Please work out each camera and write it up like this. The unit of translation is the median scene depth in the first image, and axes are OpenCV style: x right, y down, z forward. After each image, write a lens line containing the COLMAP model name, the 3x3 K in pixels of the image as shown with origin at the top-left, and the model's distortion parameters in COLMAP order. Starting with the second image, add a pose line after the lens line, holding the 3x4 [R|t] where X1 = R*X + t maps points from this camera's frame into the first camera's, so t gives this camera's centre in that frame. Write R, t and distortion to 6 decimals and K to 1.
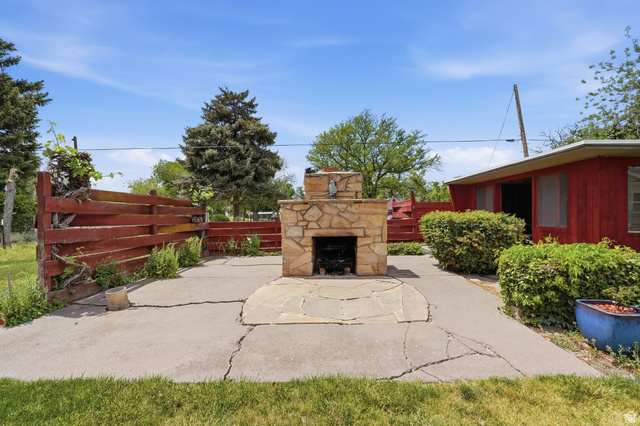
lens RADIAL K [[286.0, 0, 316.6], [0, 286.0, 212.7], [0, 0, 1]] dist [-0.011977, 0.003048]
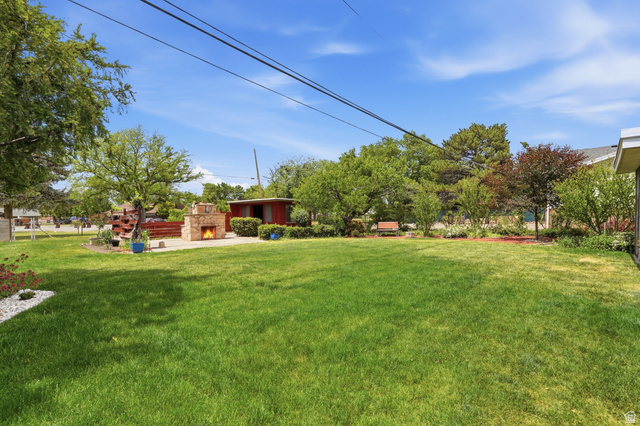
lens RADIAL K [[286.0, 0, 318.4], [0, 286.0, 214.1], [0, 0, 1]] dist [-0.011977, 0.003048]
pose [[0.659974, 0.001597, 0.751287, -1.384588], [0.003894, 0.999977, -0.005546, -0.020808], [-0.751279, 0.006586, 0.659952, -1.763327]]
